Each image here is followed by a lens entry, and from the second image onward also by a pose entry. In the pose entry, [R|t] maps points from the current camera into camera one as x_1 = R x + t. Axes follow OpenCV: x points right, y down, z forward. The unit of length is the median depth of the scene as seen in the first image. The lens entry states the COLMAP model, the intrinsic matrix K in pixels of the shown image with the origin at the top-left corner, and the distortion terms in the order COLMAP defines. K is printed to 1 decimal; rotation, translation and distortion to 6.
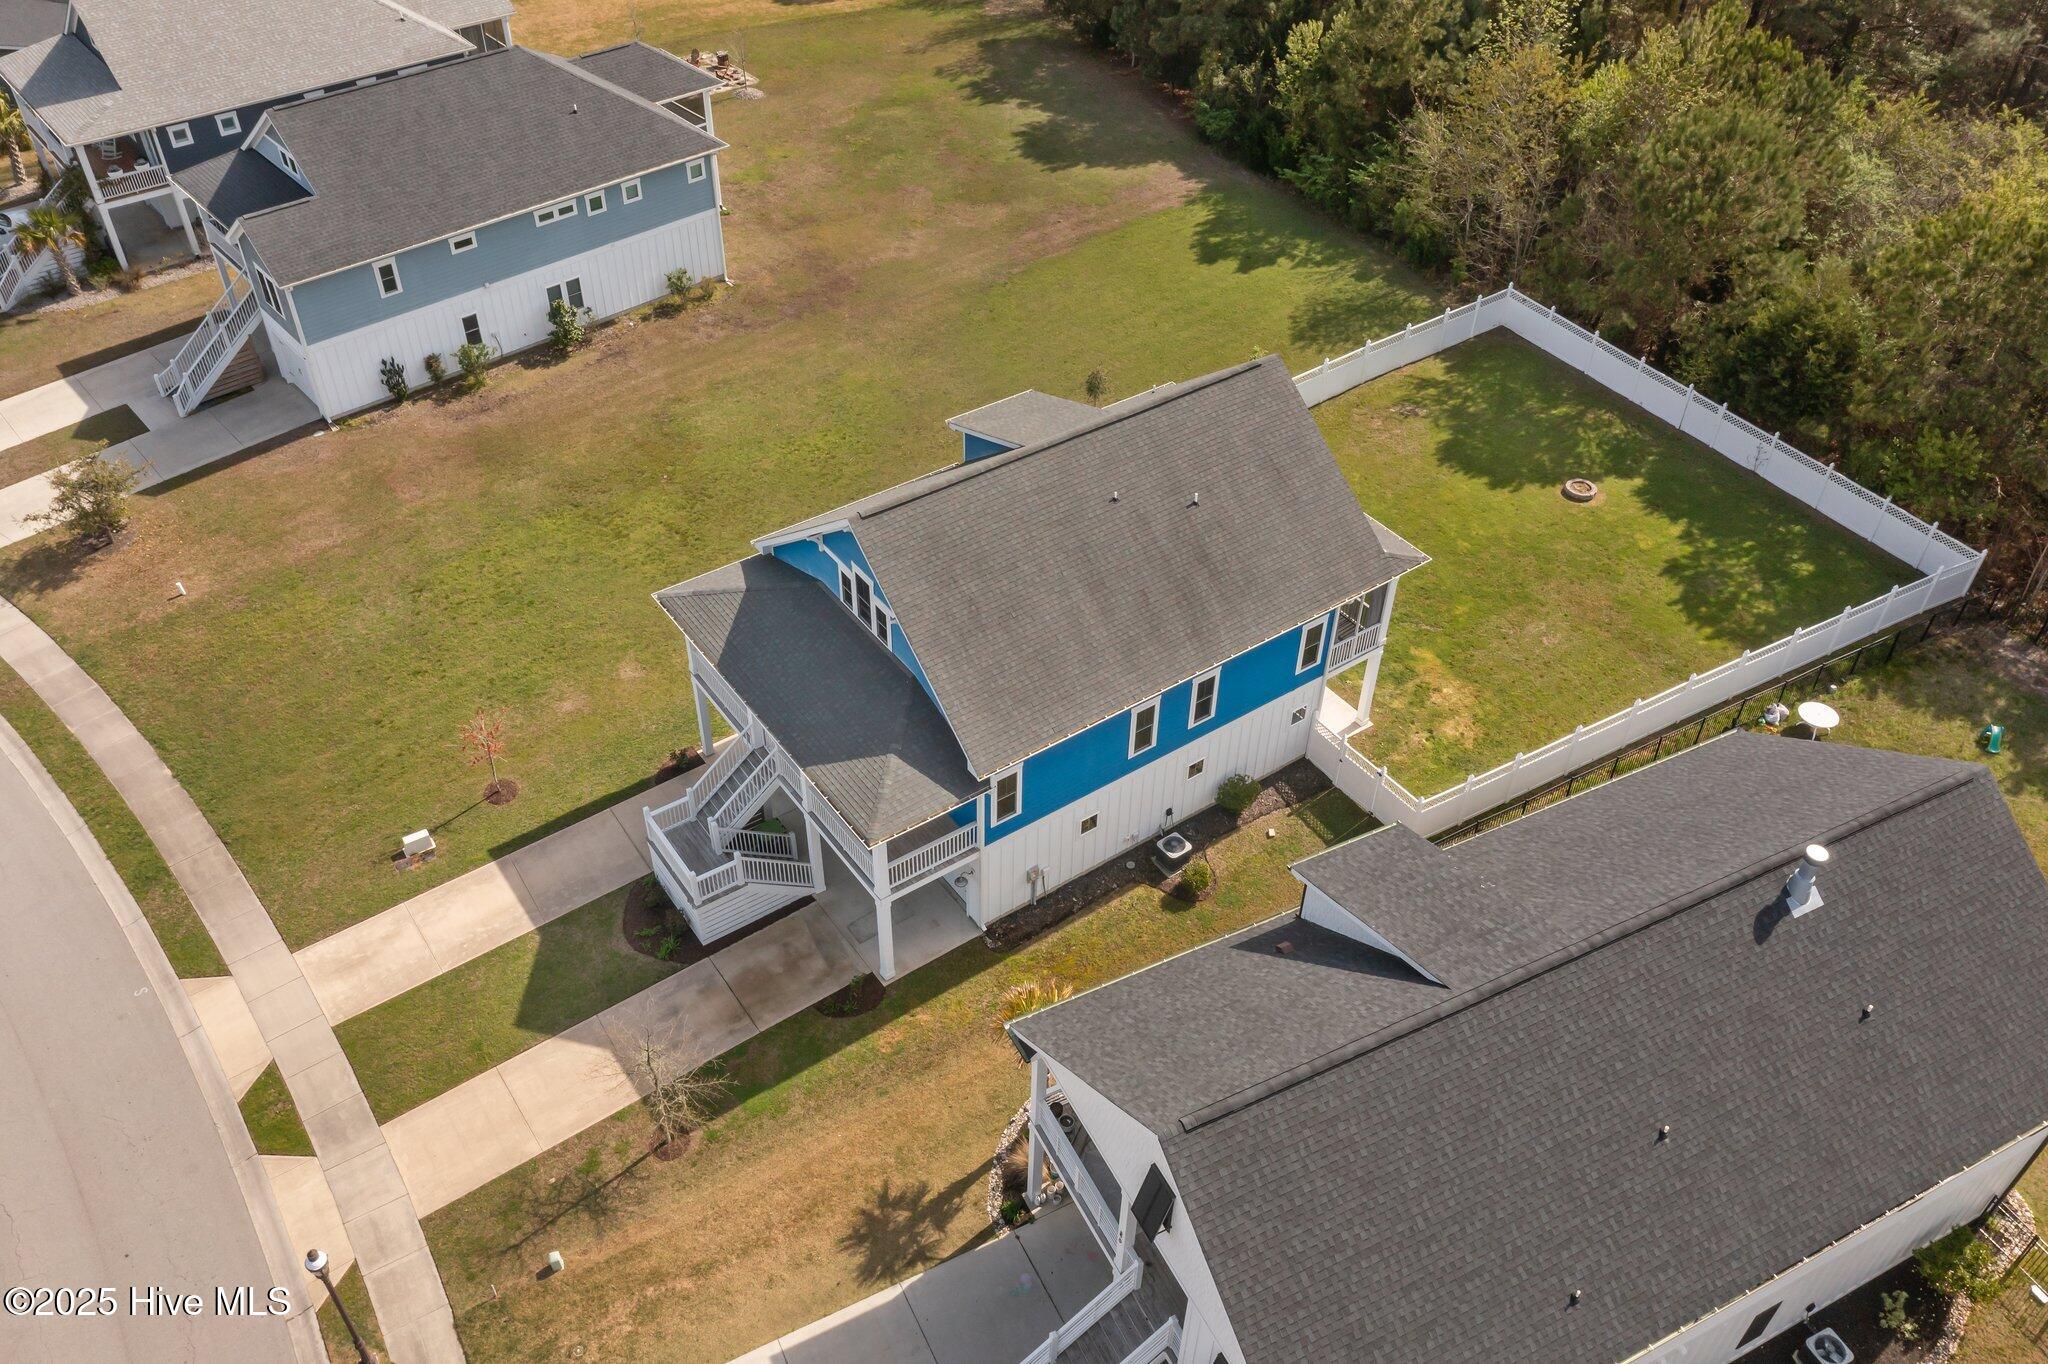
lens RADIAL K [[1650.5, 0, 1024.0], [0, 1650.5, 682.0], [0, 0, 1]] dist [-0.059178, 0.070649]
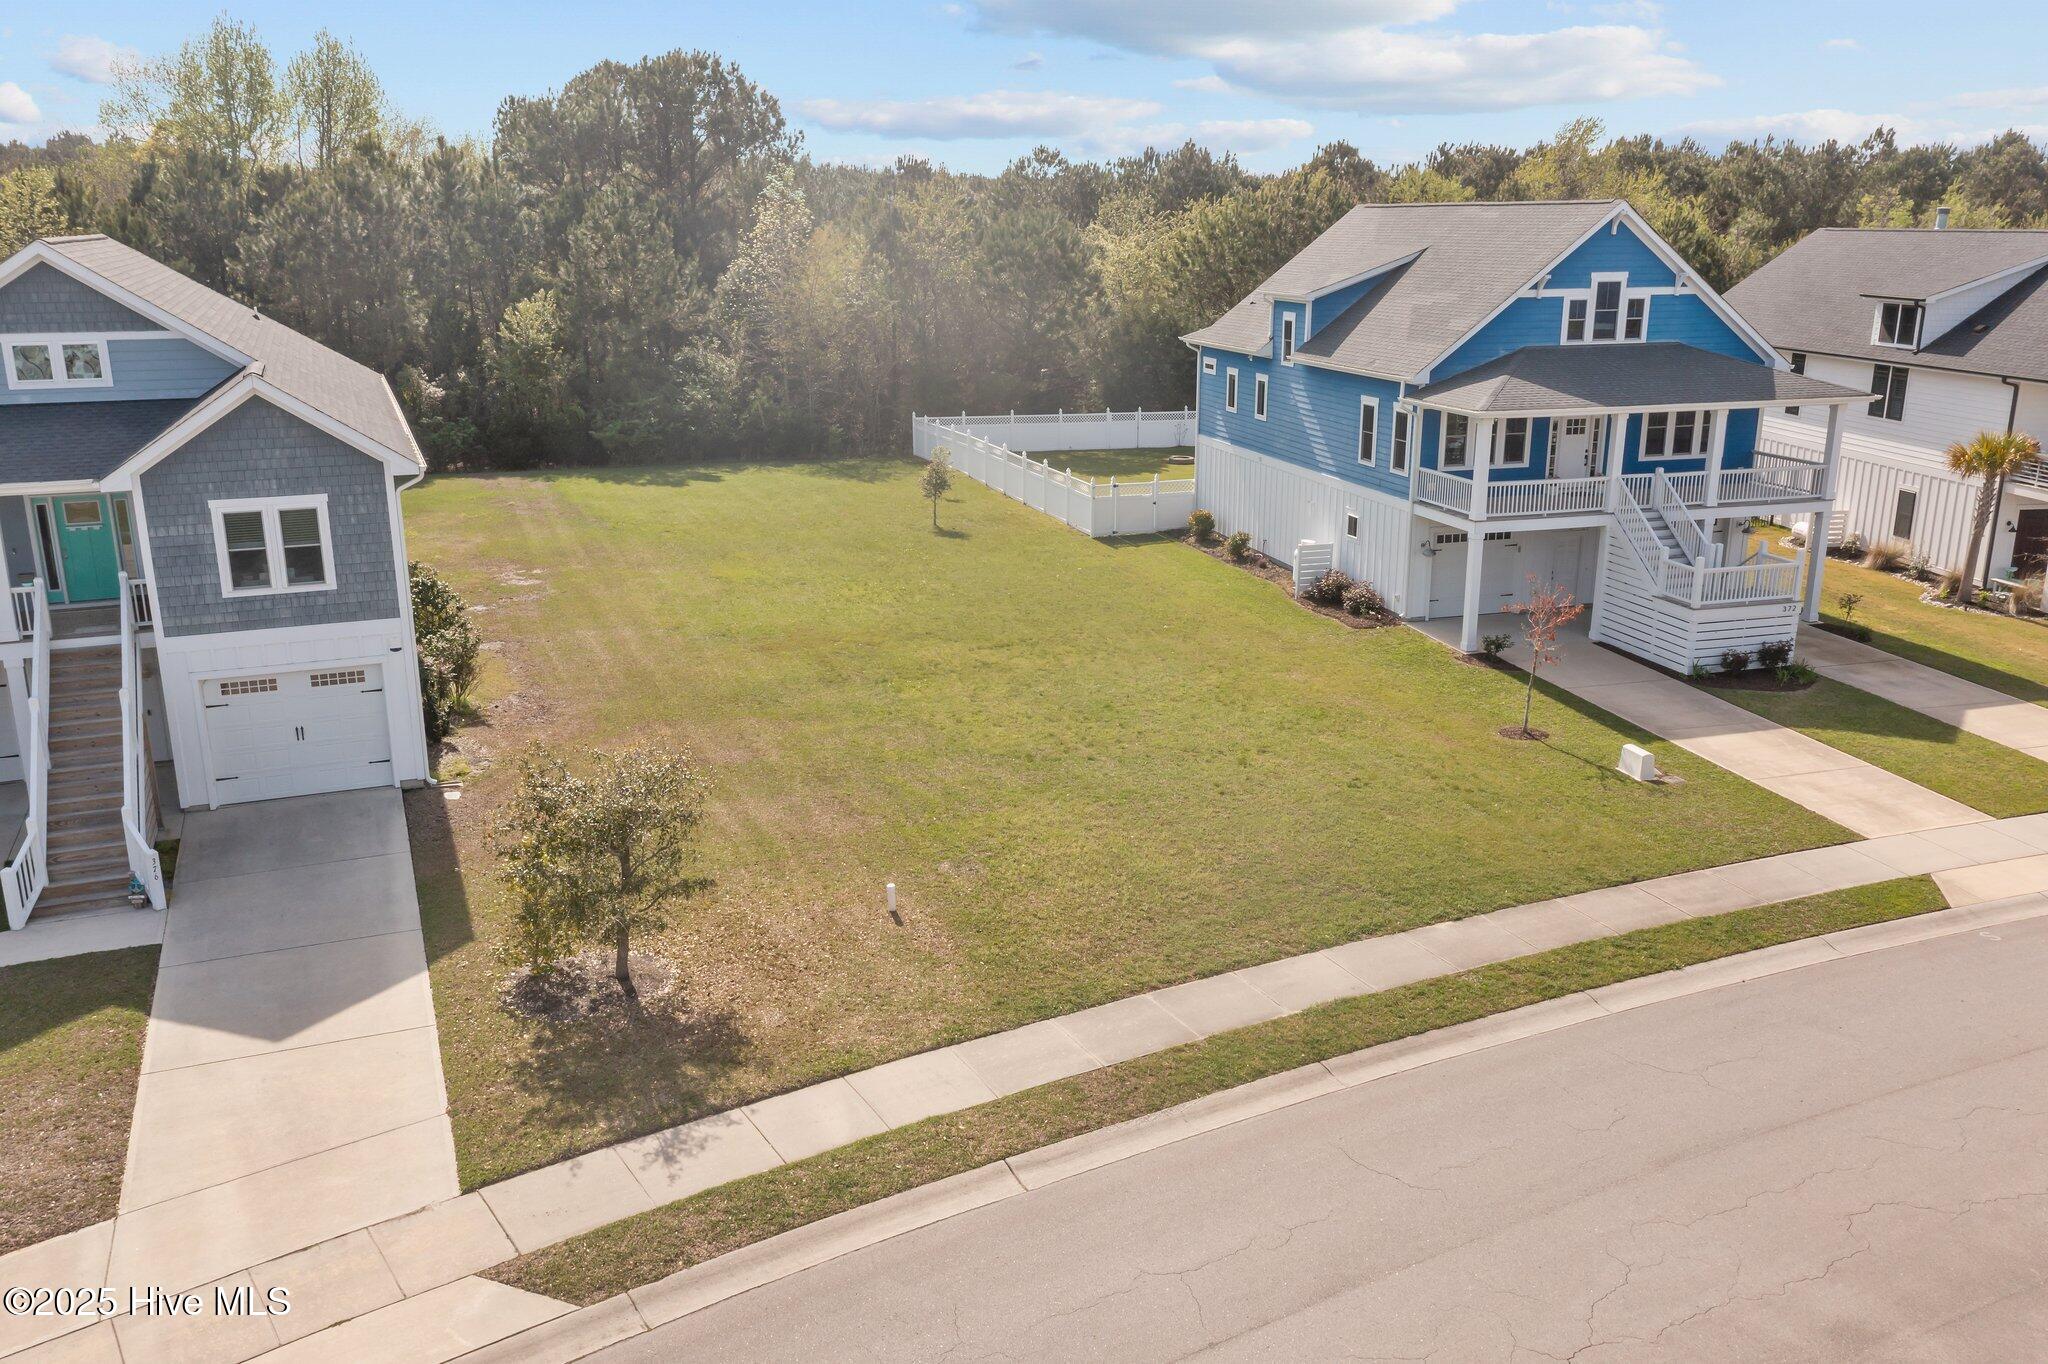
lens RADIAL K [[1628.4, 0, 1024.0], [0, 1628.4, 682.0], [0, 0, 1]] dist [0.003172, -0.006202]
pose [[0.320335, -0.274968, 0.906520, -1.020852], [0.631580, 0.775219, 0.011961, -0.096780], [-0.706040, 0.568708, 0.421994, 0.829313]]
